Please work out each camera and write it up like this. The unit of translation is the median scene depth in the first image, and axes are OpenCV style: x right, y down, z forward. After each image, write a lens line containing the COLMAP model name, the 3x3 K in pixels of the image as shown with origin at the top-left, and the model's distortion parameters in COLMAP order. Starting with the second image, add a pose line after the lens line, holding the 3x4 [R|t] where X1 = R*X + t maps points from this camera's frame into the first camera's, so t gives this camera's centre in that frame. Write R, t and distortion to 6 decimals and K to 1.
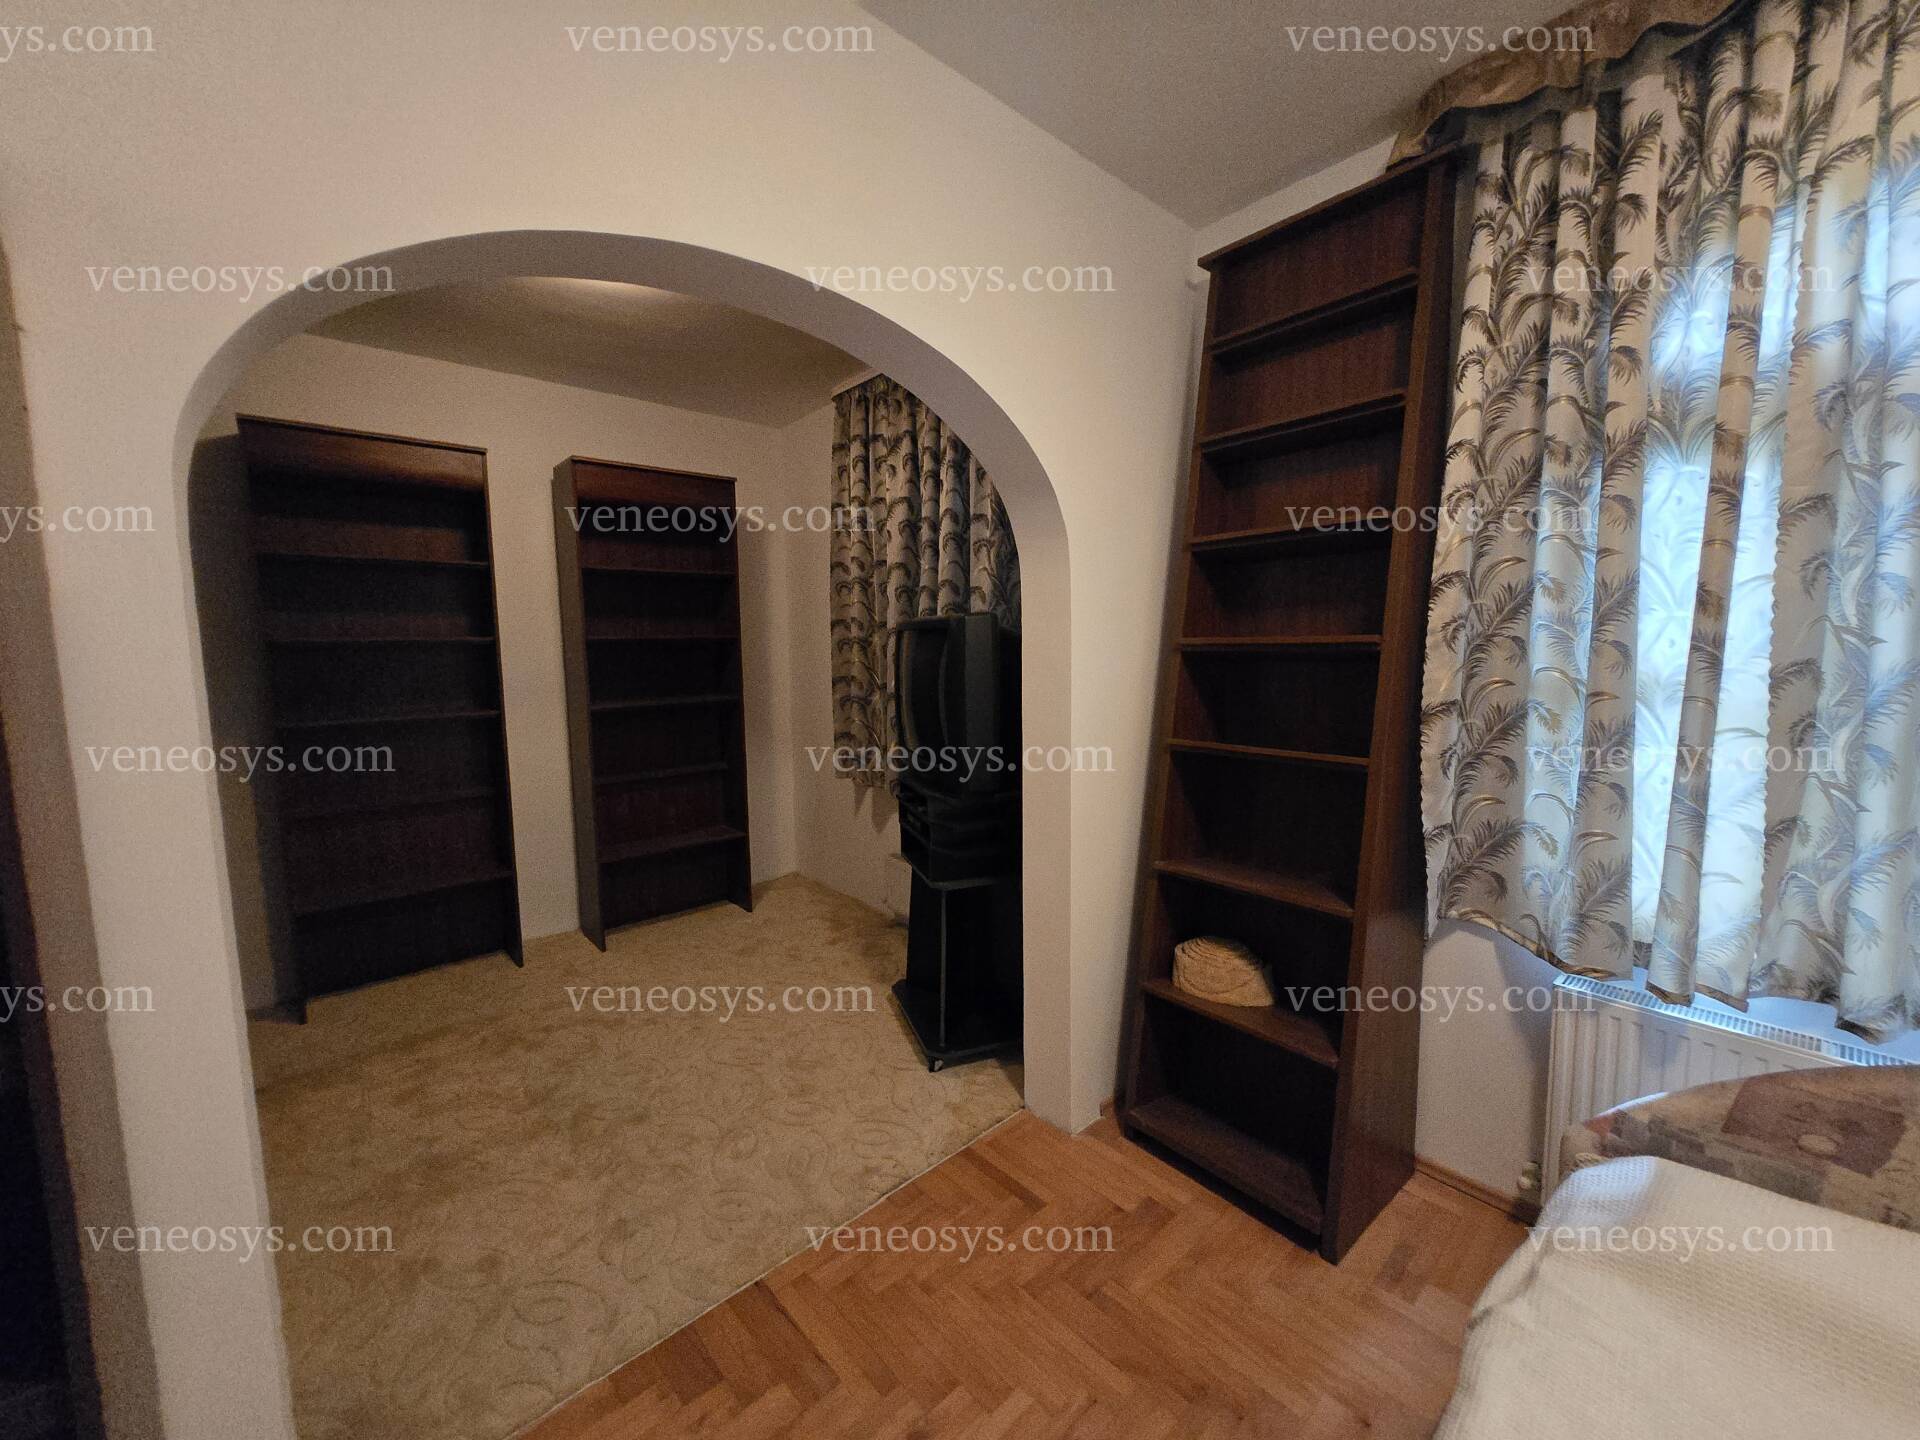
lens RADIAL K [[747.2, 0, 955.1], [0, 747.2, 715.1], [0, 0, 1]] dist [-0.001833, -0.000510]
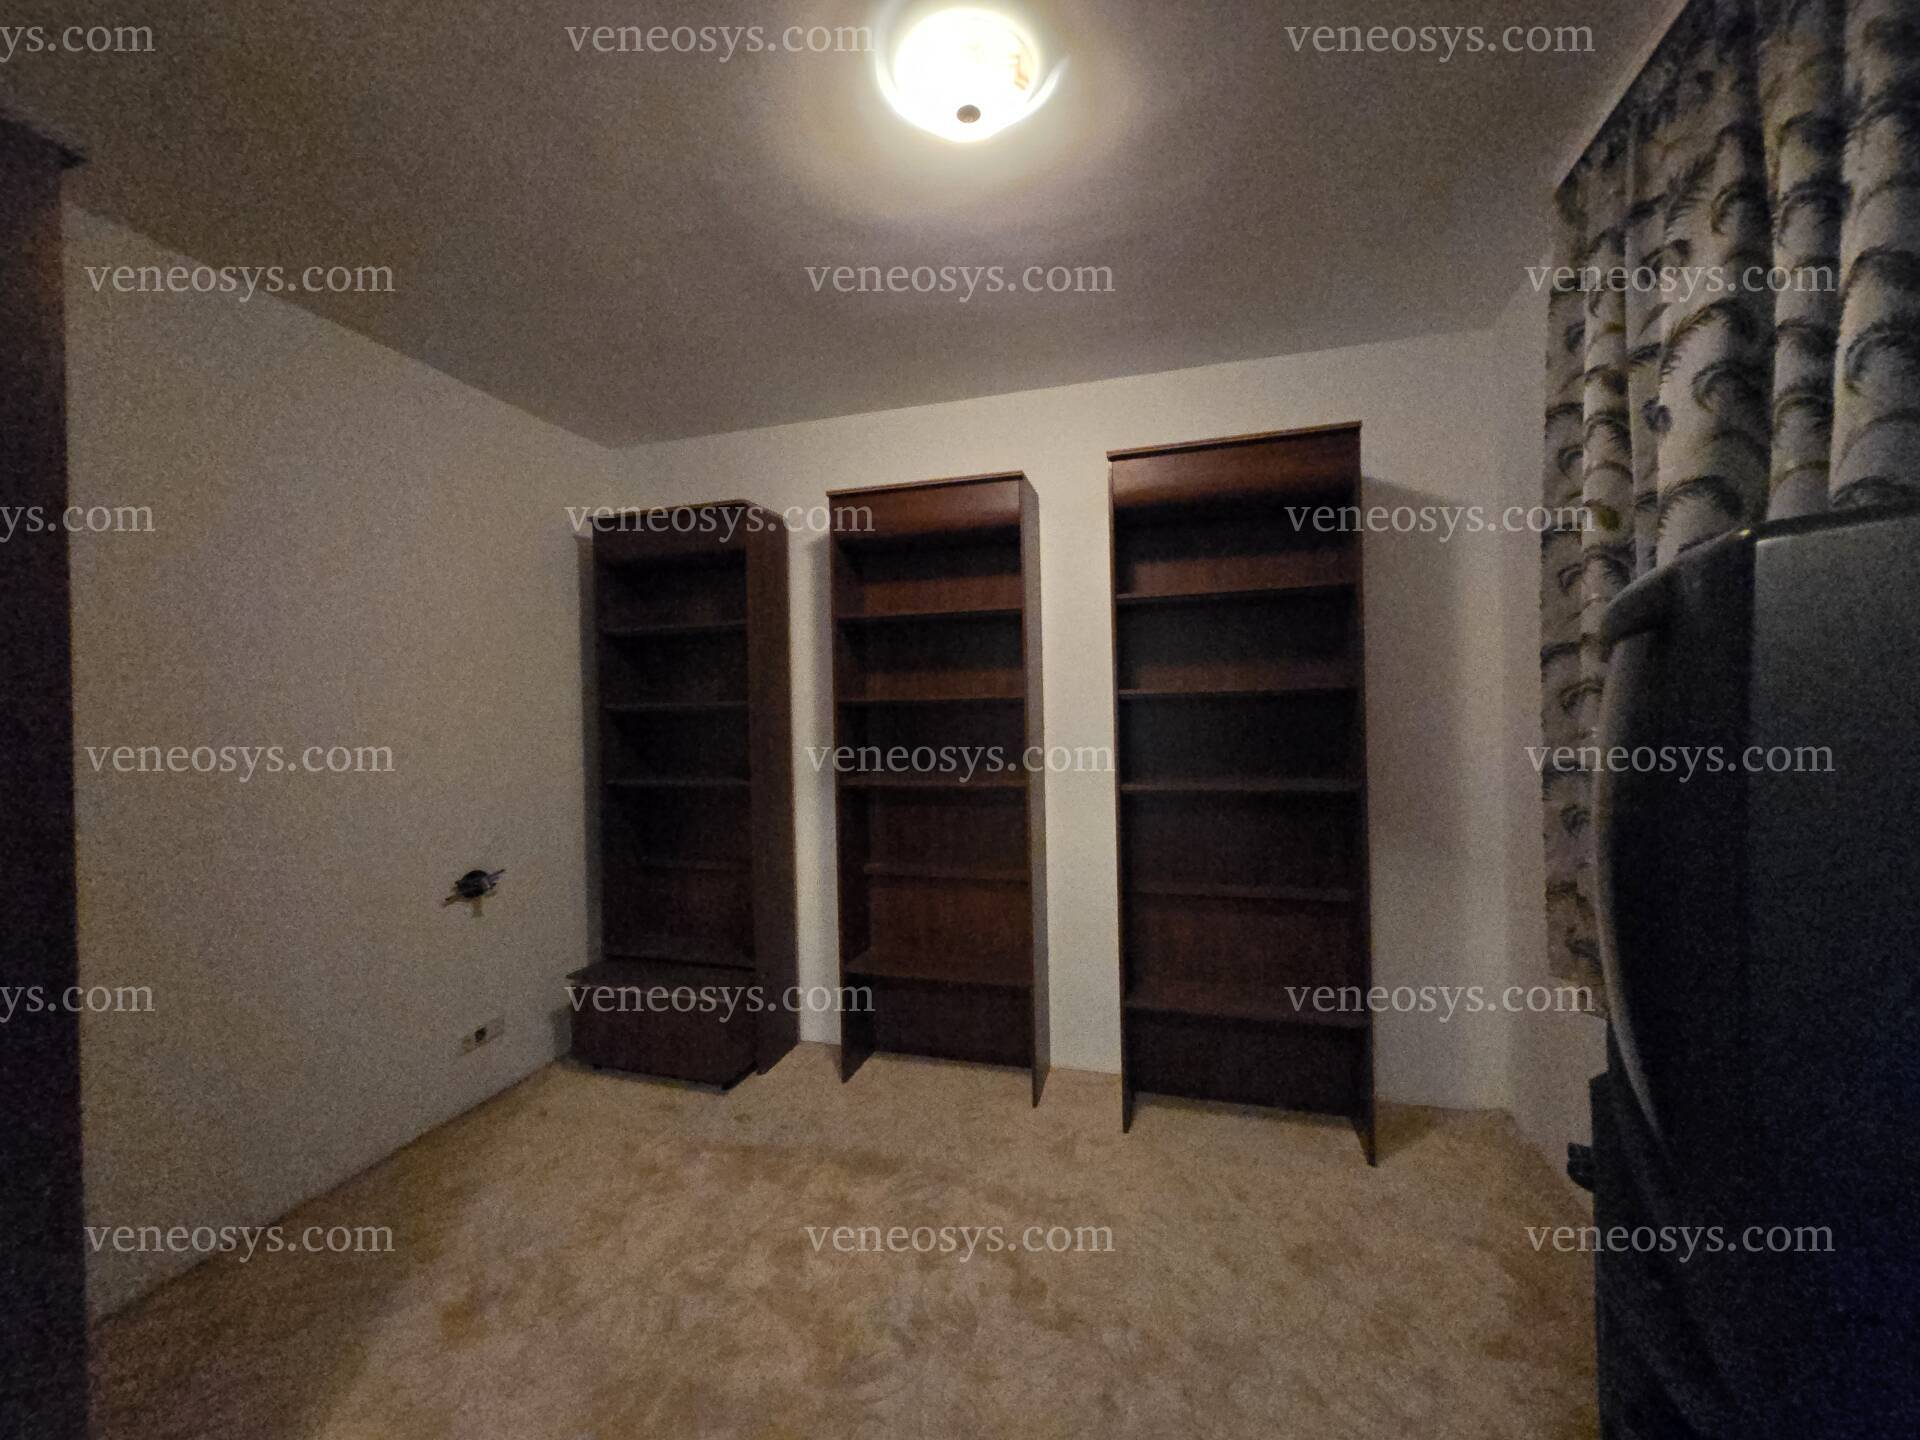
lens RADIAL K [[747.2, 0, 955.1], [0, 747.2, 715.1], [0, 0, 1]] dist [-0.001833, -0.000510]
pose [[0.528261, 0.005332, -0.849065, 0.047278], [-0.068923, 0.996950, -0.036621, -0.043166], [0.846280, 0.077865, 0.527017, 0.477428]]
